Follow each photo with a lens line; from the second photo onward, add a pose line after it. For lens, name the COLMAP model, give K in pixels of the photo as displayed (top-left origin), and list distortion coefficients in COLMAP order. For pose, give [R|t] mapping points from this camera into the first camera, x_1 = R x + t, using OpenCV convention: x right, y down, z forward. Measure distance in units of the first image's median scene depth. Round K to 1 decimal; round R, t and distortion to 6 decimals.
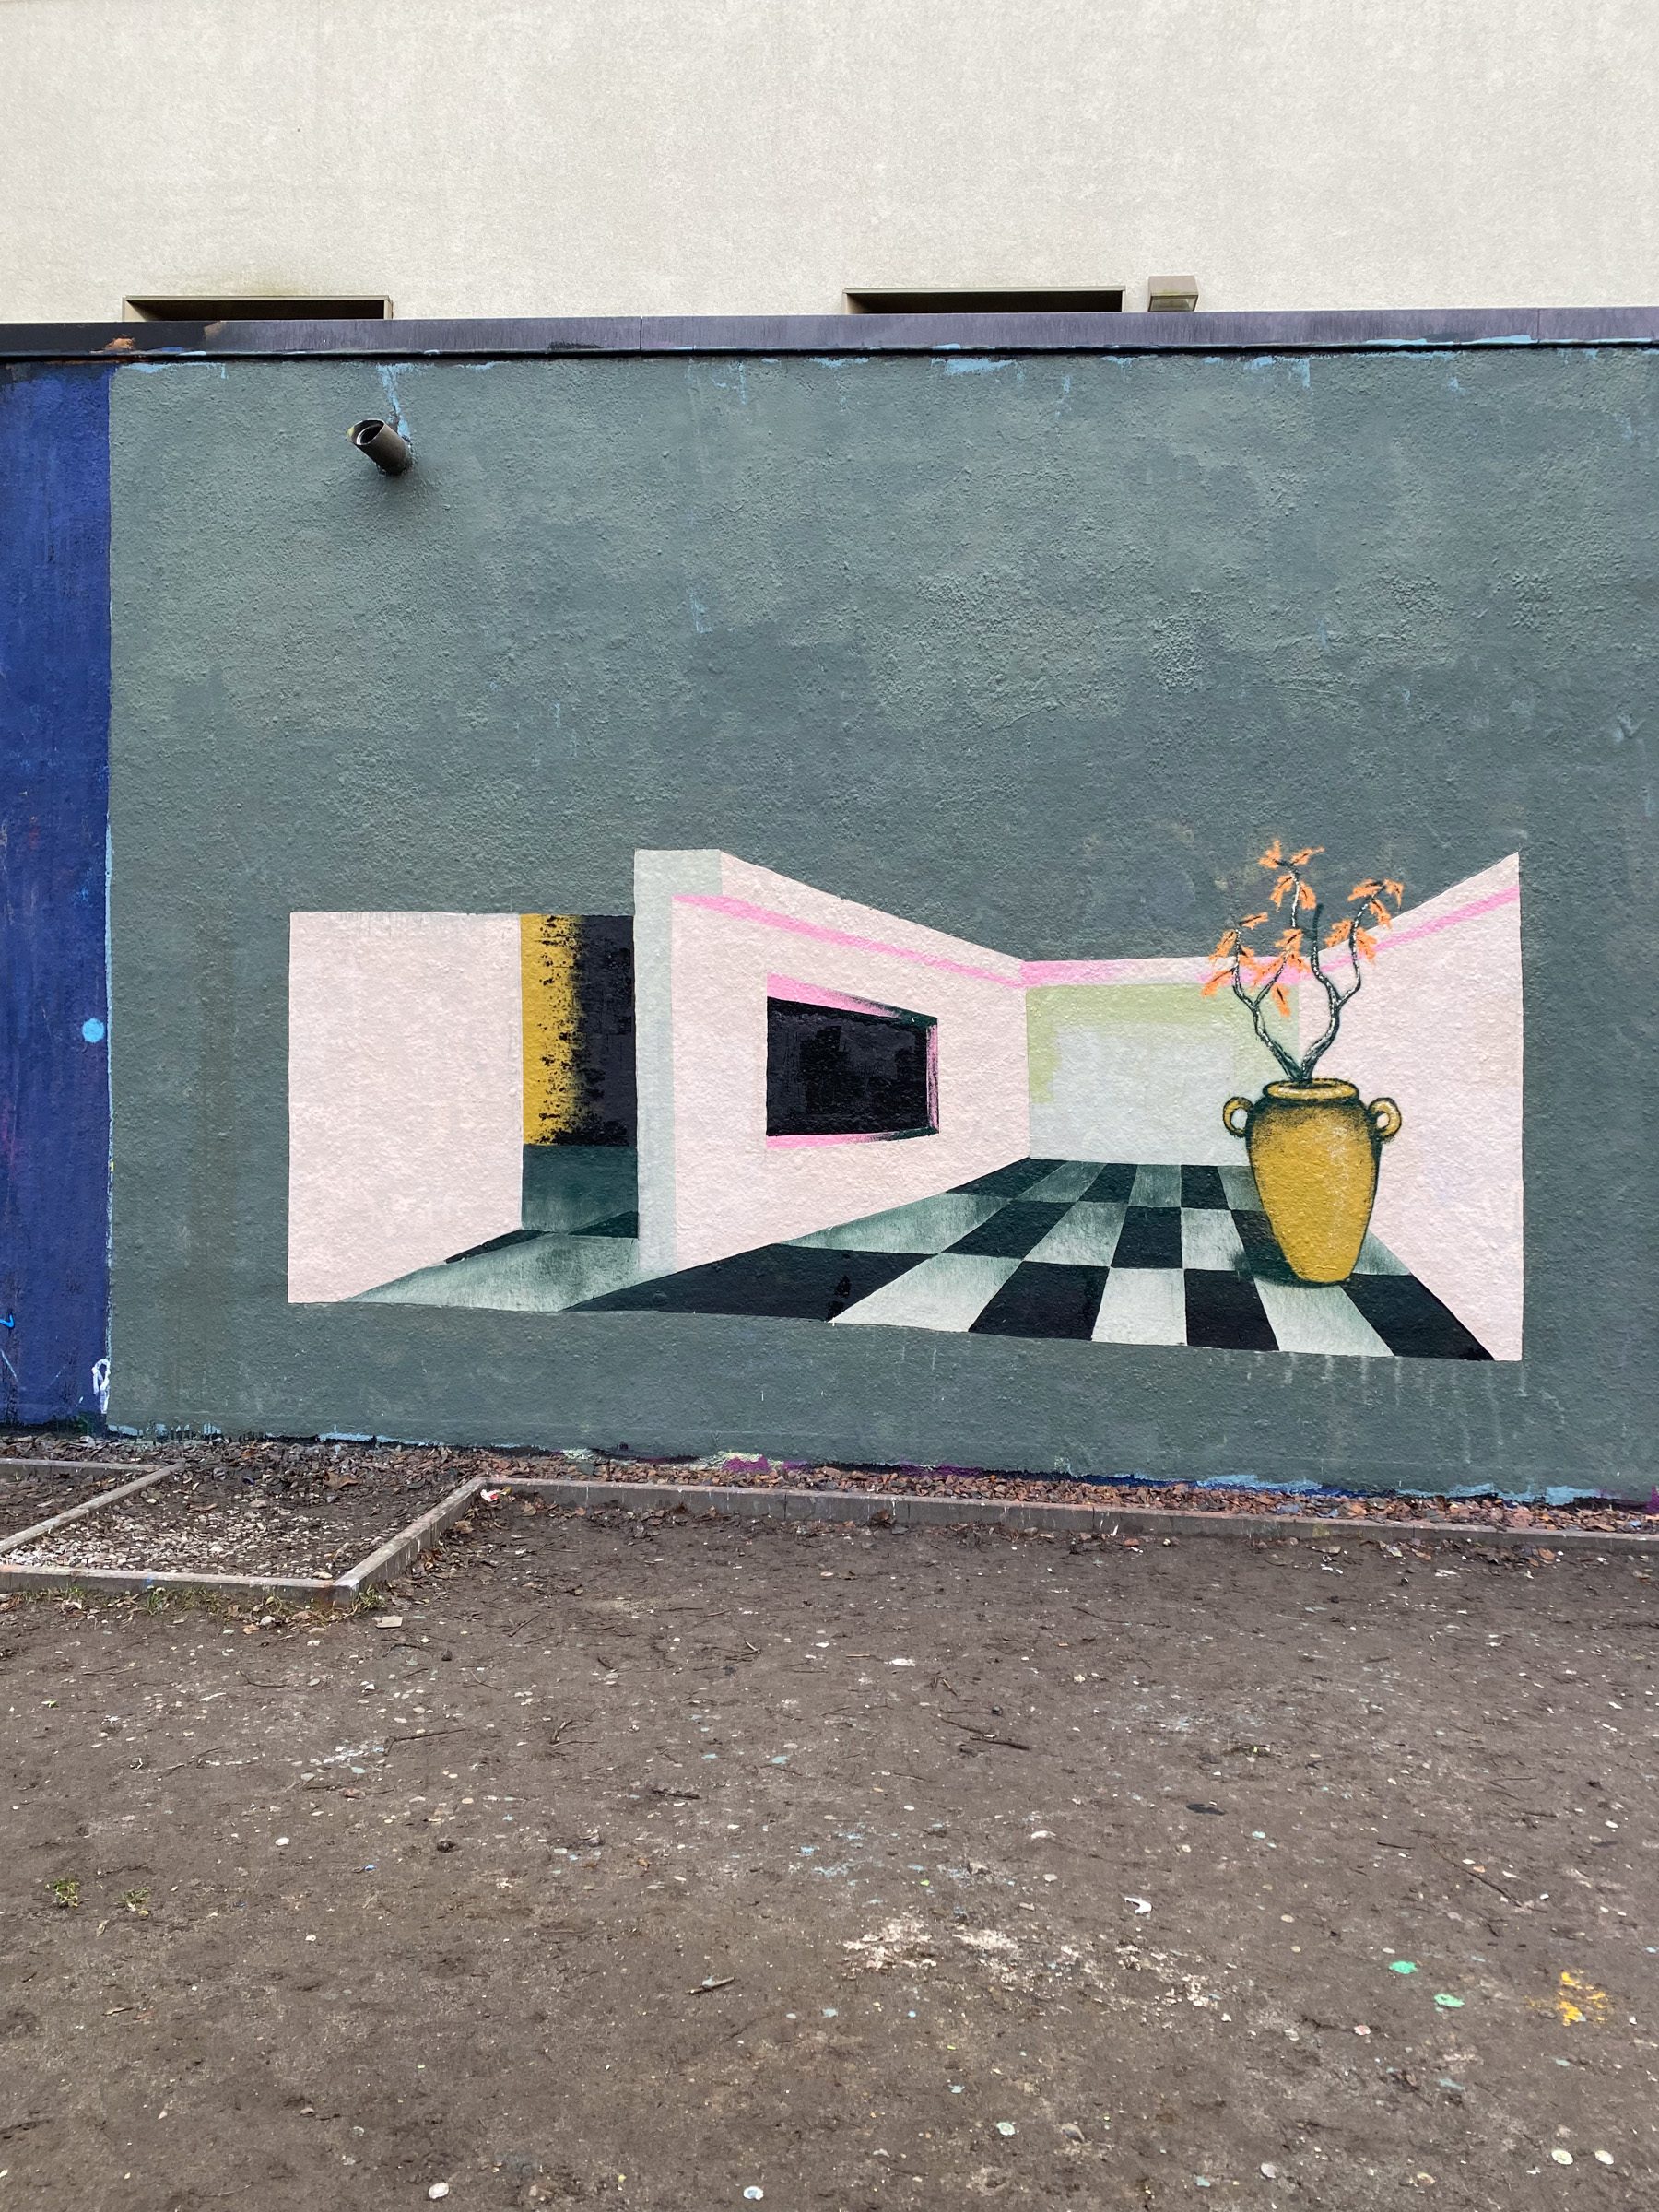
lens RADIAL K [[1669.1, 0, 816.2], [0, 1669.1, 1110.7], [0, 0, 1]] dist [0.040290, -0.040783]
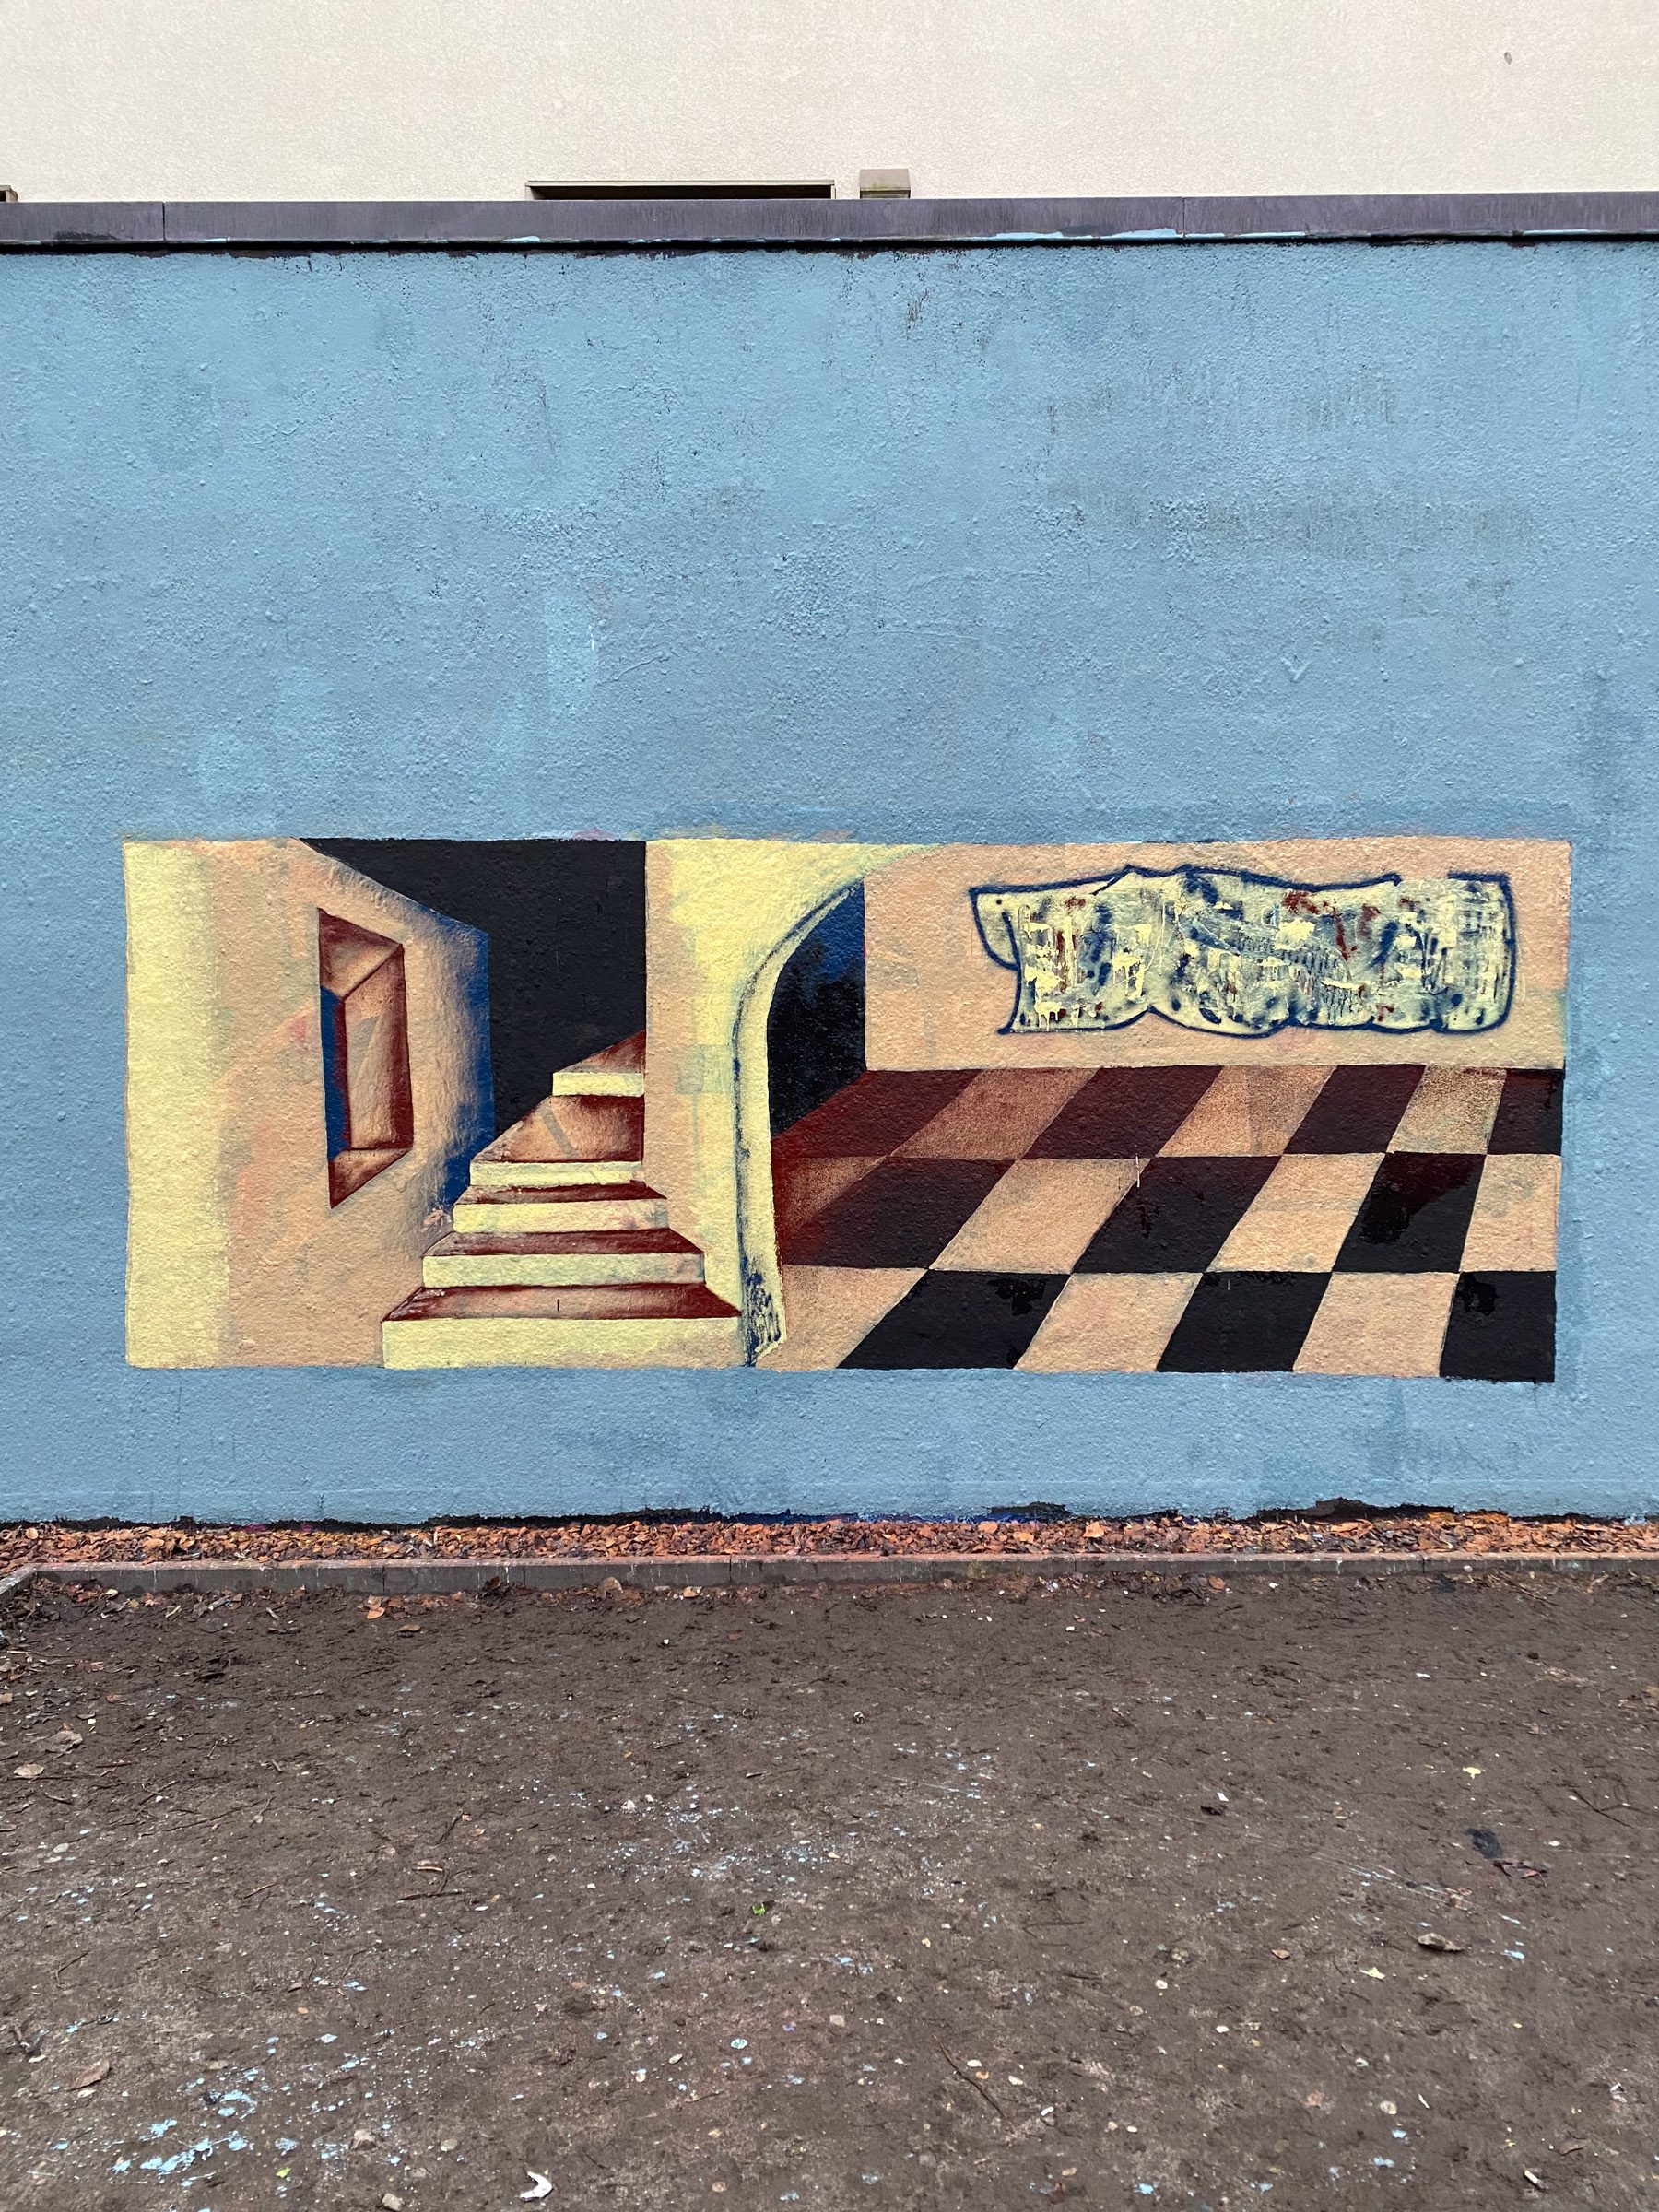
lens RADIAL K [[1669.1, 0, 839.4], [0, 1669.1, 1105.8], [0, 0, 1]] dist [0.040290, -0.040783]
pose [[0.995981, -0.039925, 0.080179, 0.151927], [0.036553, 0.998402, 0.043094, -0.039821], [-0.081771, -0.039990, 0.995848, 0.104309]]
